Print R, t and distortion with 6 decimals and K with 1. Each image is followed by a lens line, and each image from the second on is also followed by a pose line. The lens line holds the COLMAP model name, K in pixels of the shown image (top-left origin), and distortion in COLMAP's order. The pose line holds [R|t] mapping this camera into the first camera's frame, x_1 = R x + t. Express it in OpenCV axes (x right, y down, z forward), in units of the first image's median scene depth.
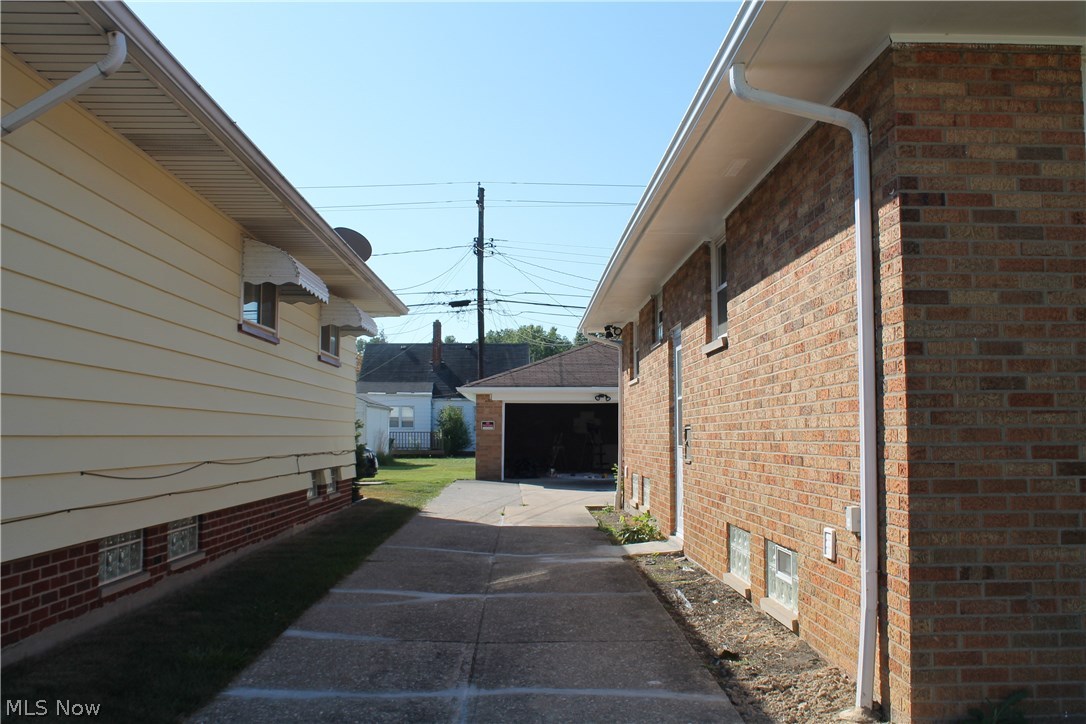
lens RADIAL K [[1047.5, 0, 543.8], [0, 1047.5, 359.6], [0, 0, 1]] dist [-0.066222, 0.000000]
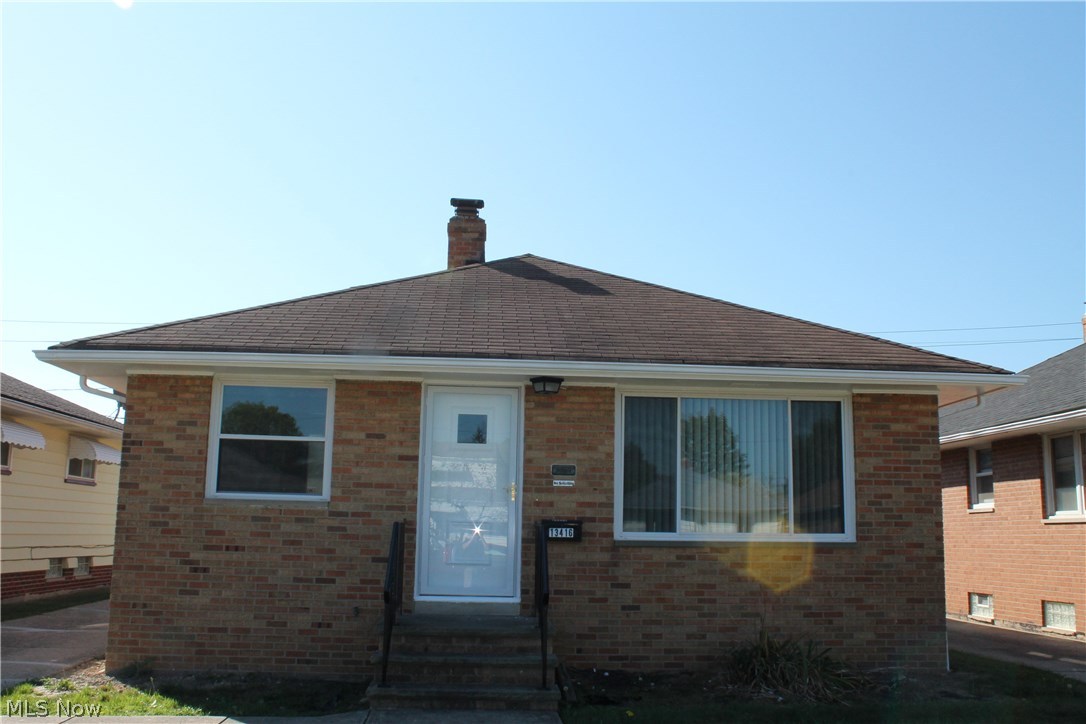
lens RADIAL K [[1024.1, 0, 542.7], [0, 1024.1, 363.9], [0, 0, 1]] dist [-0.079318, 0.000000]
pose [[0.999275, 0.022928, 0.030403, 1.218909], [-0.019995, 0.995419, -0.093495, -0.138583], [-0.032407, 0.092820, 0.995155, -1.306786]]
